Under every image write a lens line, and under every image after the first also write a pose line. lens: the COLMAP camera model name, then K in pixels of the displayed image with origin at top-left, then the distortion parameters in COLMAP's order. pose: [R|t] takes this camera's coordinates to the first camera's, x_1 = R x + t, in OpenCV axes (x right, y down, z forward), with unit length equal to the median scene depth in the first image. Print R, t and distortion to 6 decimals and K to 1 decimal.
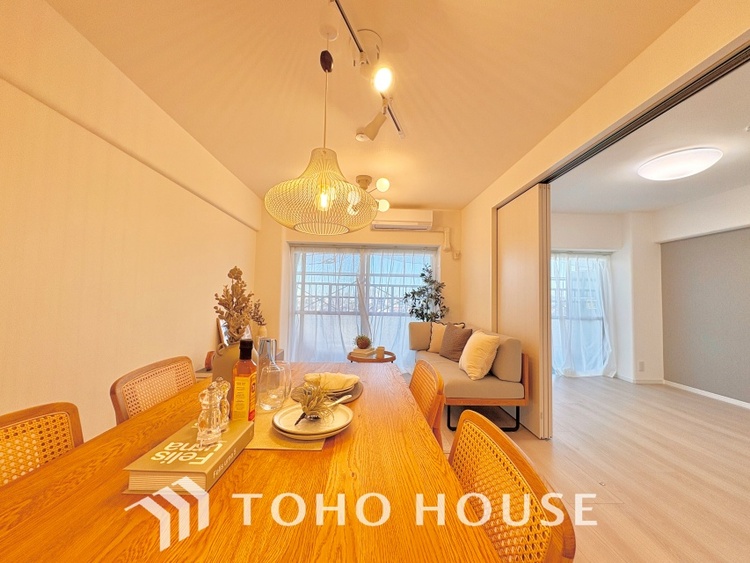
lens RADIAL K [[298.1, 0, 375.0], [0, 298.1, 281.5], [0, 0, 1]] dist [-0.001534, -0.000063]
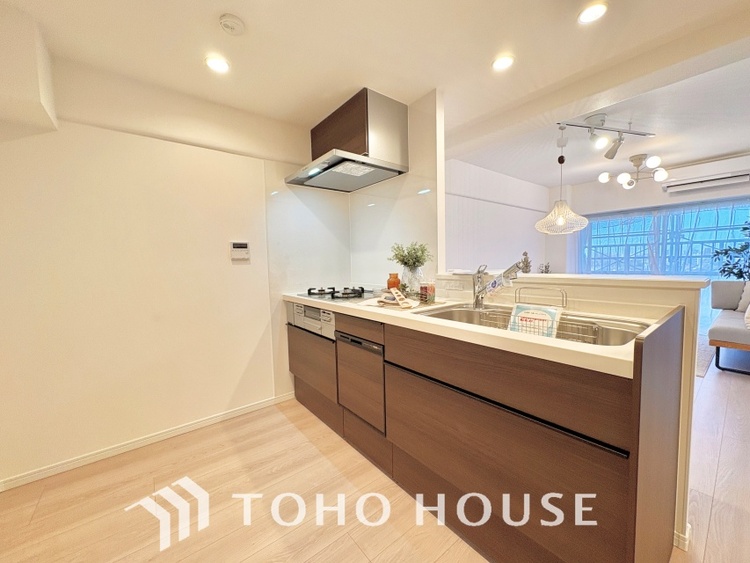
lens RADIAL K [[298.1, 0, 375.0], [0, 298.1, 281.5], [0, 0, 1]] dist [-0.001534, -0.000063]
pose [[0.596740, 0.023611, -0.802087, 0.273328], [0.076483, 0.993343, 0.086143, -0.033505], [0.798782, -0.112751, 0.590961, -0.527118]]
